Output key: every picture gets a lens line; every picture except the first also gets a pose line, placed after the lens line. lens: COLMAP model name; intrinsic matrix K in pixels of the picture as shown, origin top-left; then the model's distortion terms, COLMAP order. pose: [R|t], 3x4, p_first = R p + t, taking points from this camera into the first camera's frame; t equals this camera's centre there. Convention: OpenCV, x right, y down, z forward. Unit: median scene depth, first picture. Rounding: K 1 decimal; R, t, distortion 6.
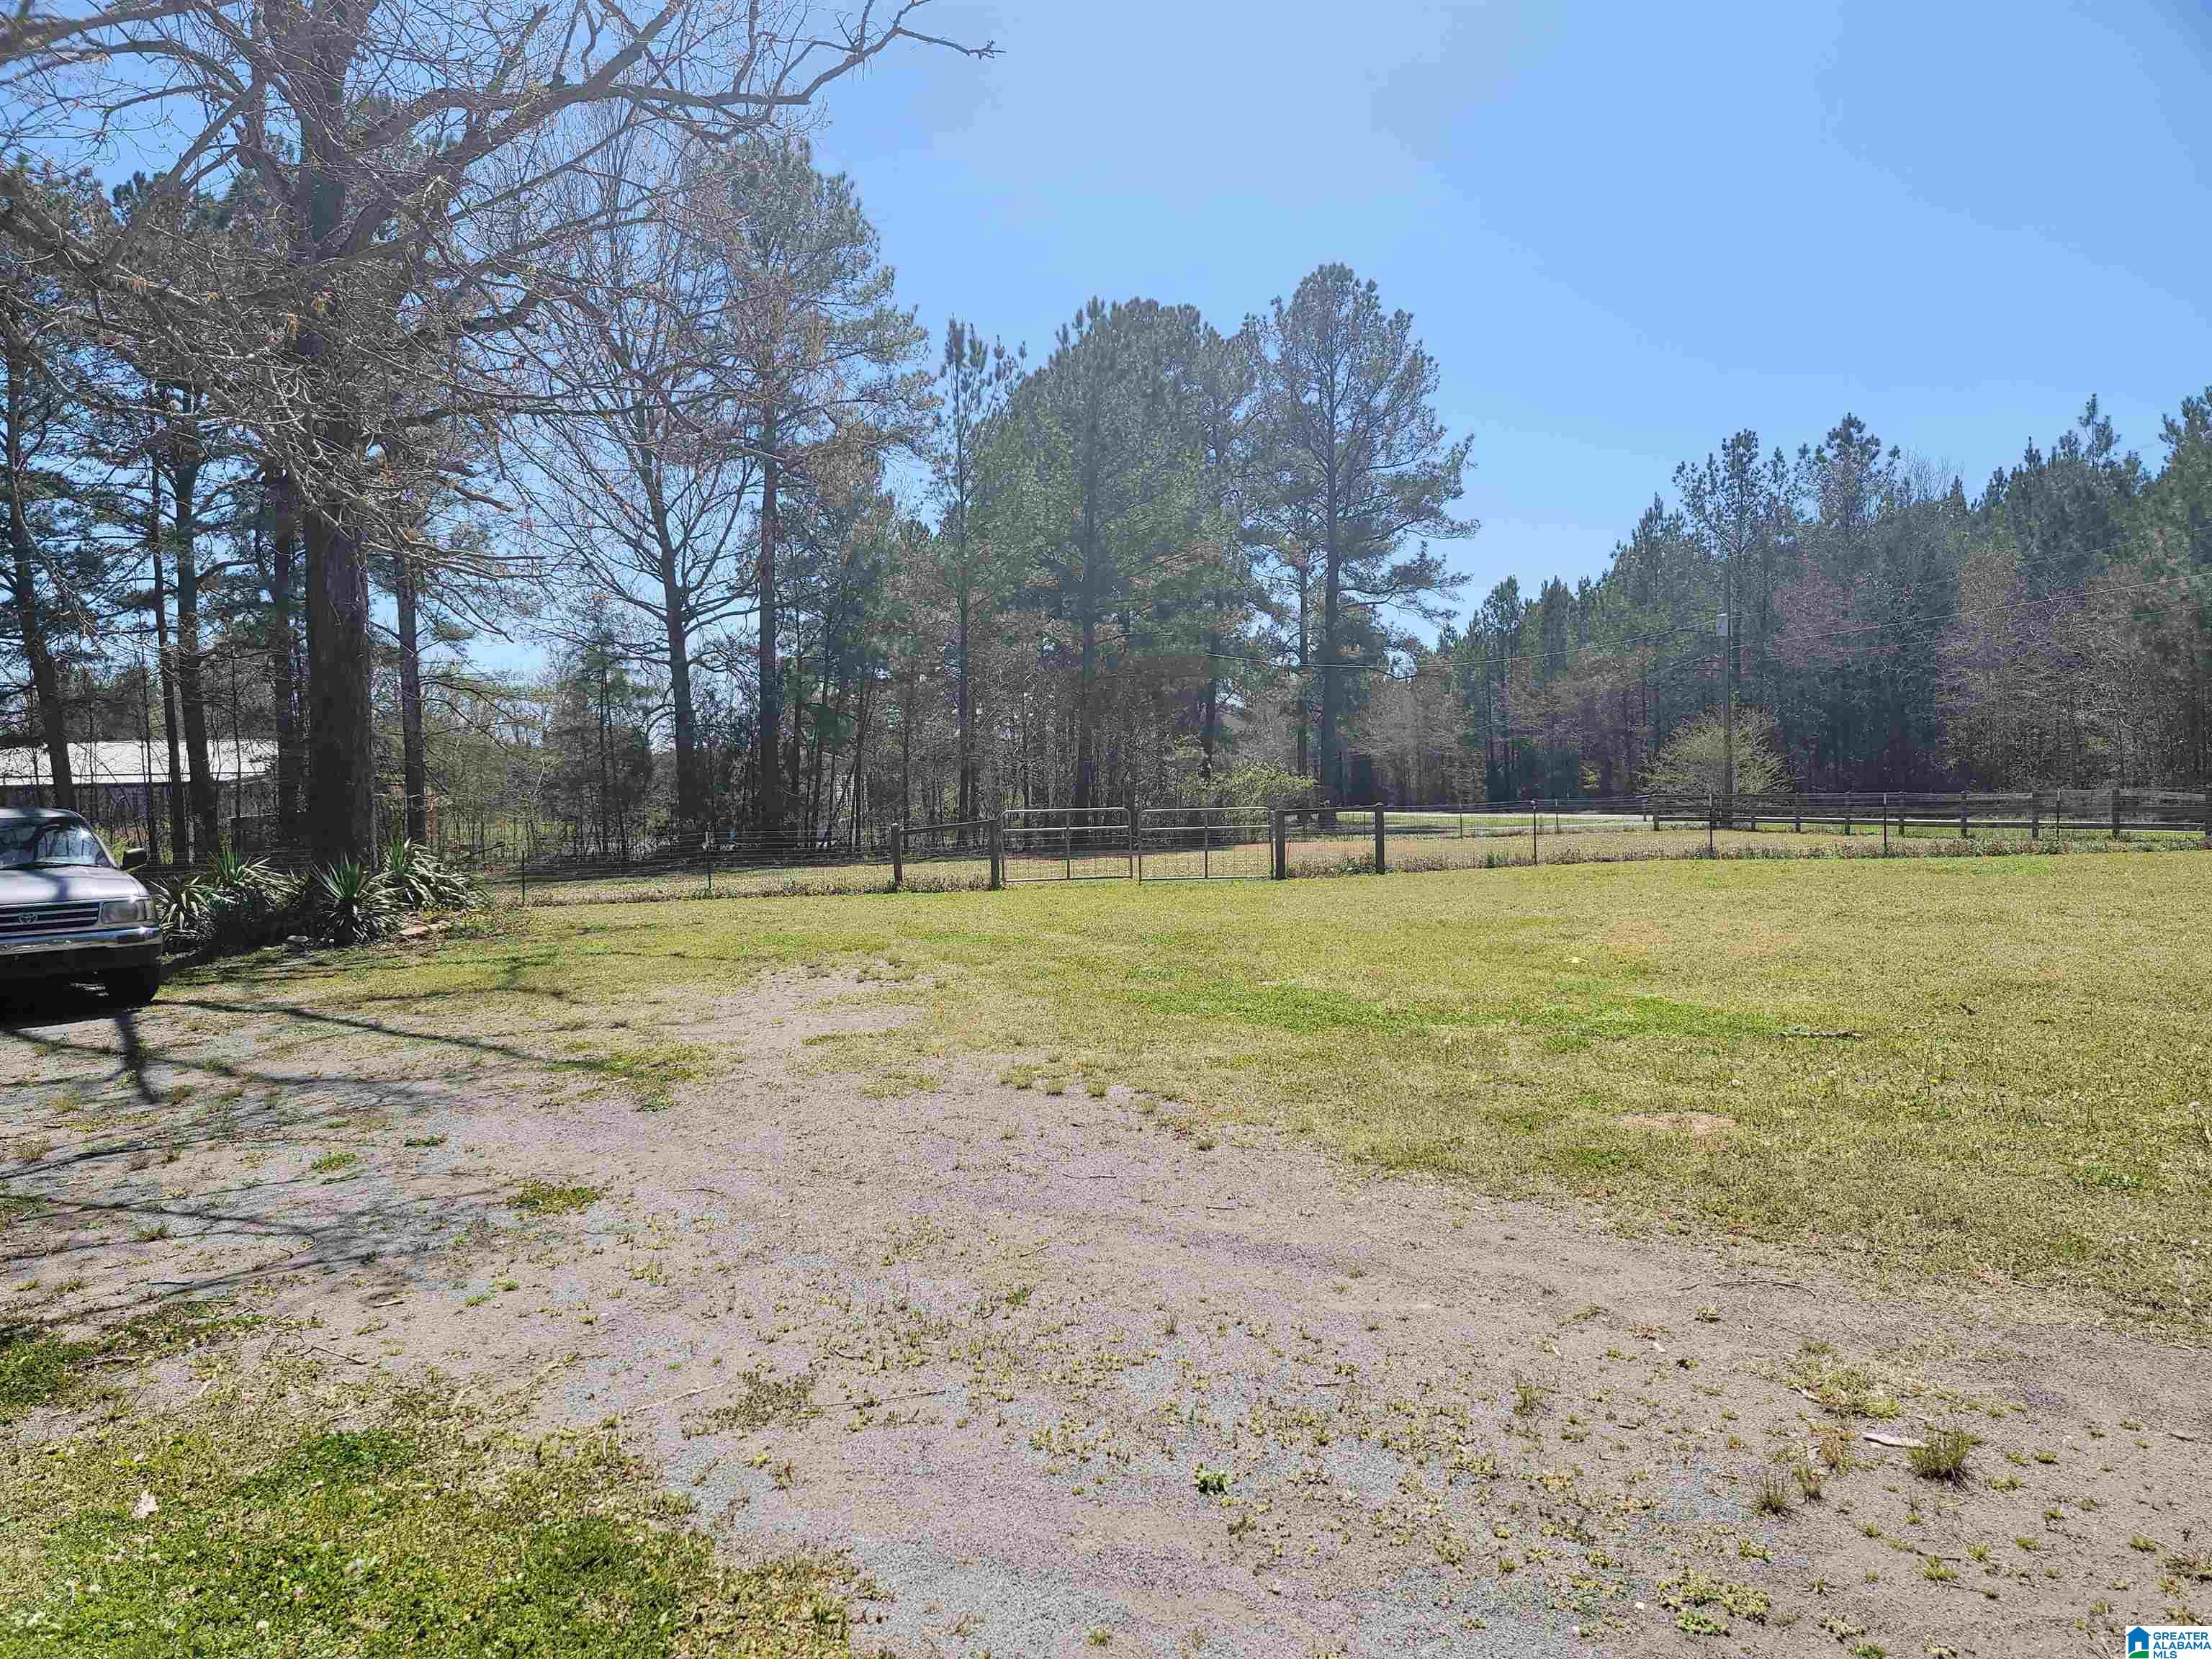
lens RADIAL K [[1526.7, 0, 1107.5], [0, 1526.7, 840.0], [0, 0, 1]] dist [0.082839, -0.072423]
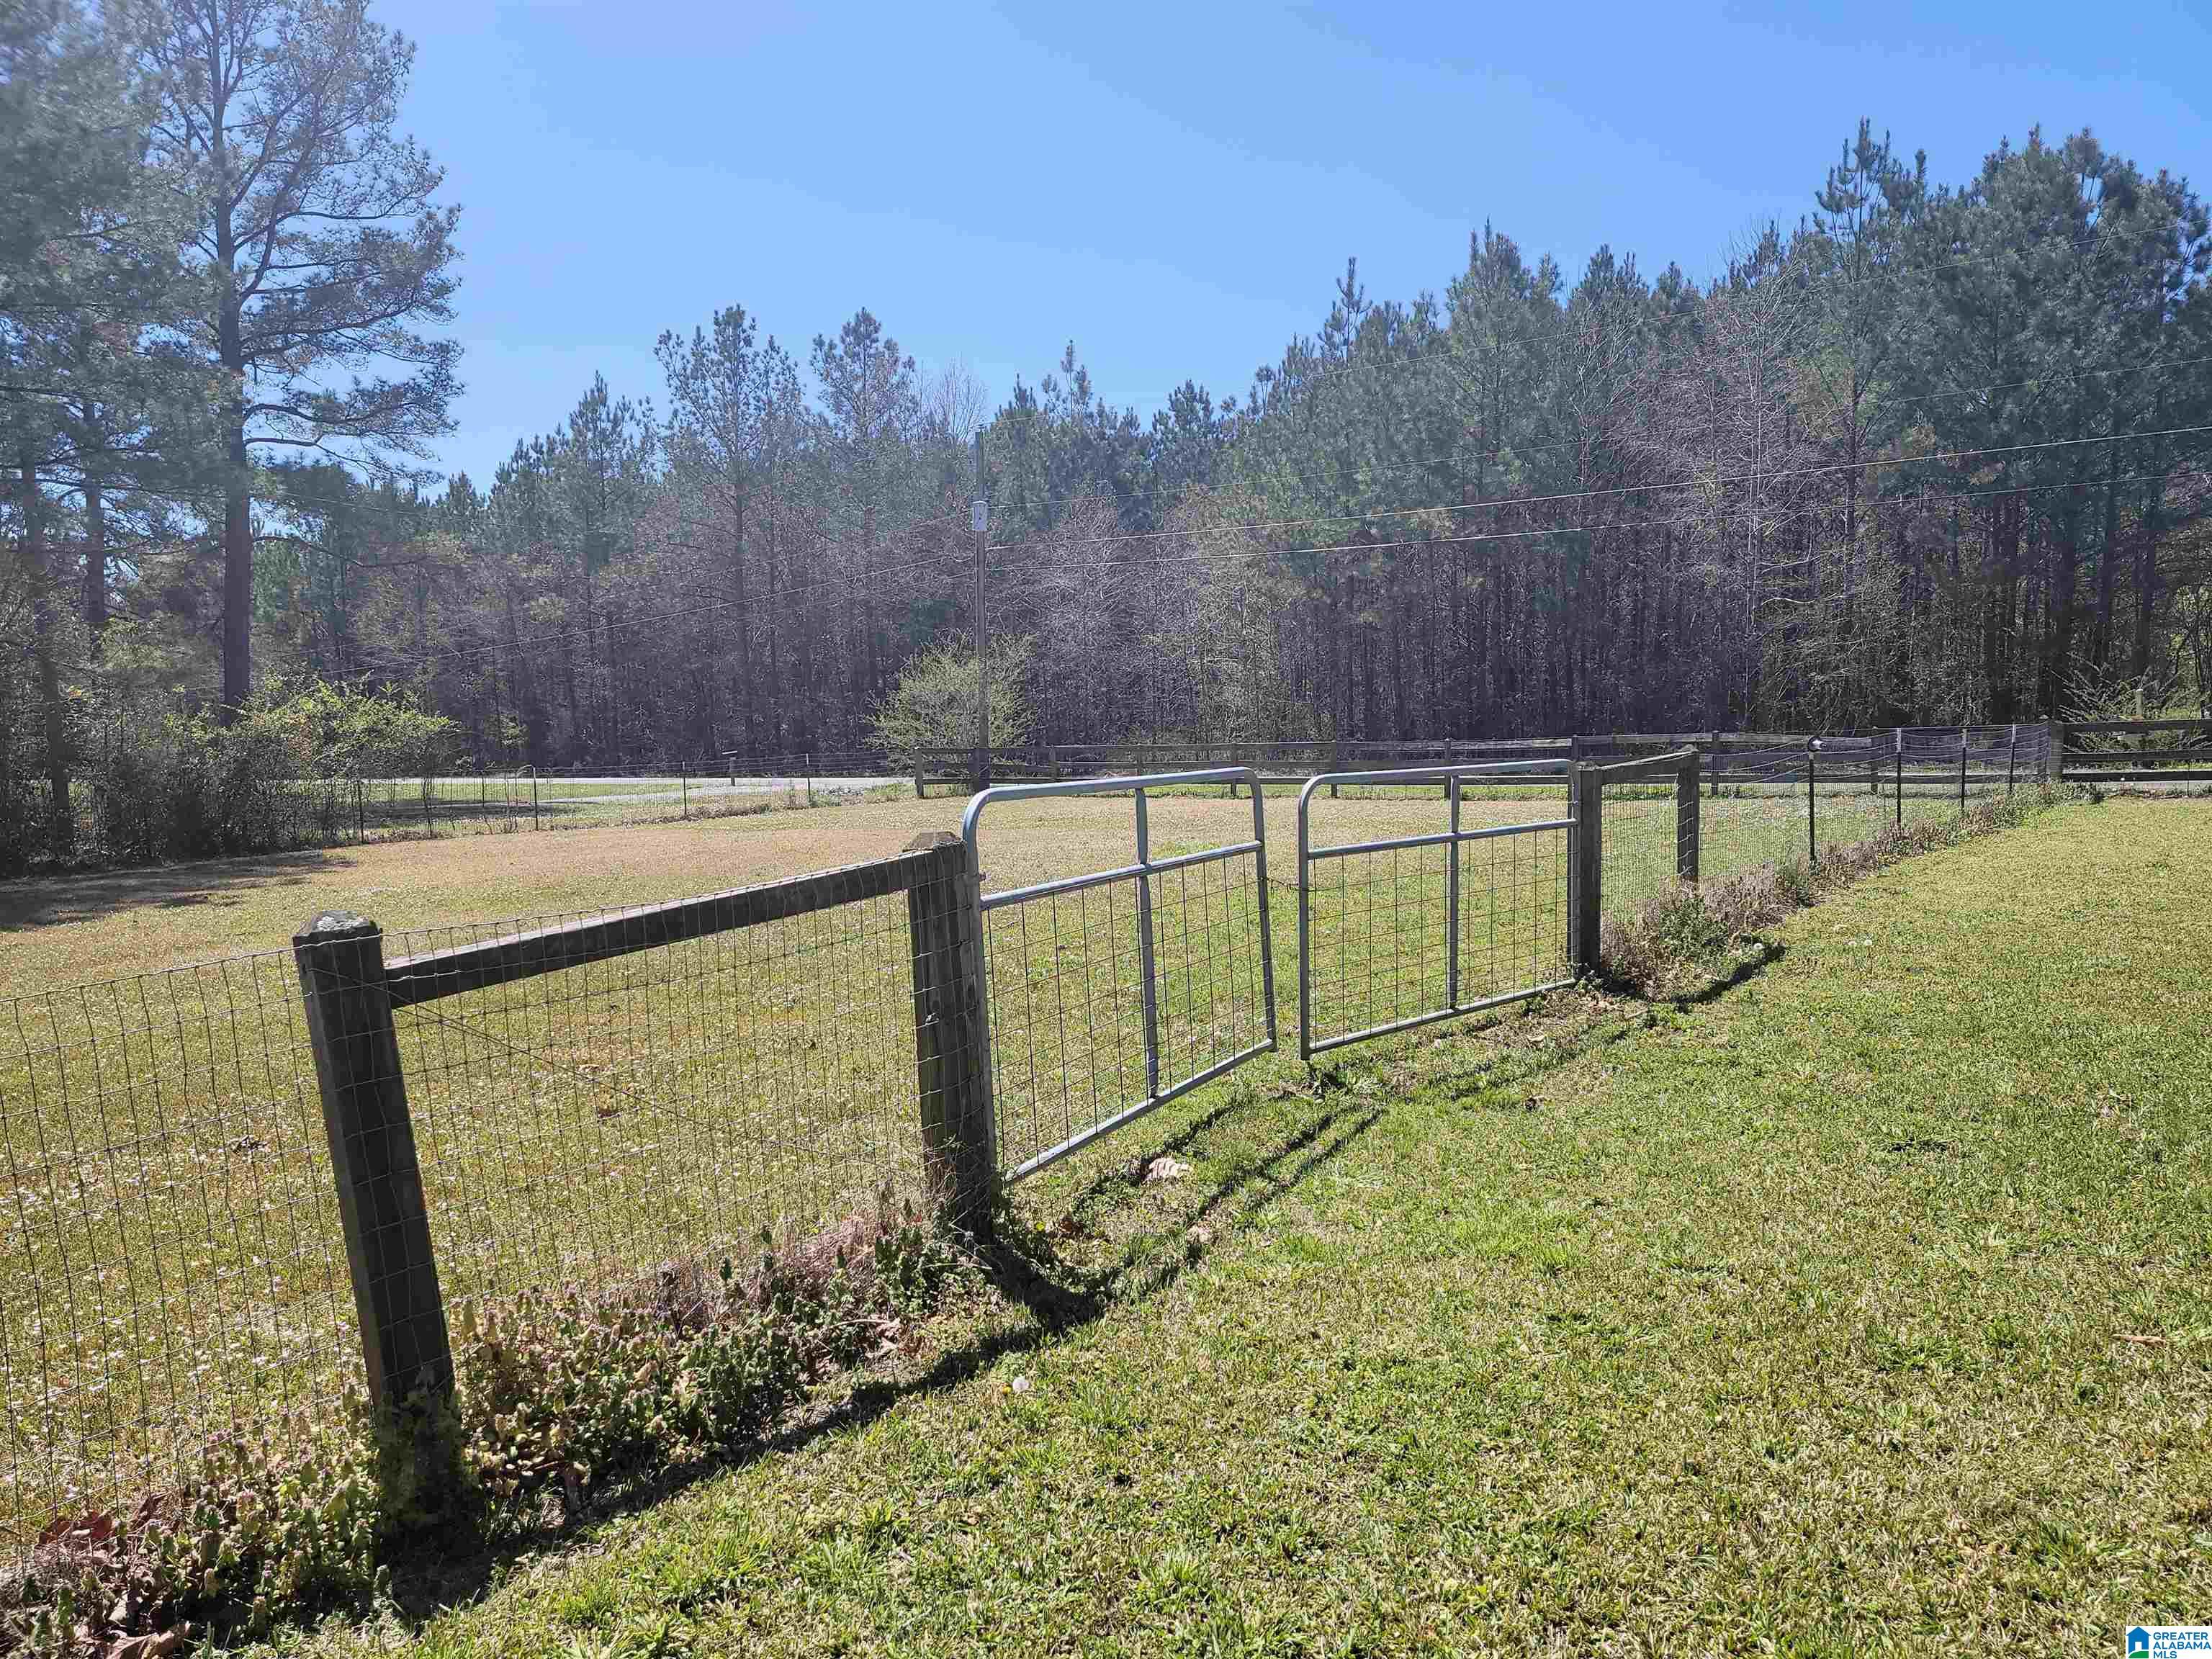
lens RADIAL K [[1526.7, 0, 1103.4], [0, 1526.7, 835.8], [0, 0, 1]] dist [0.082839, -0.072423]
pose [[0.674102, -0.045055, 0.737263, -0.105550], [0.029896, 0.998984, 0.033714, -0.010502], [-0.738033, -0.000685, 0.674764, 0.452708]]
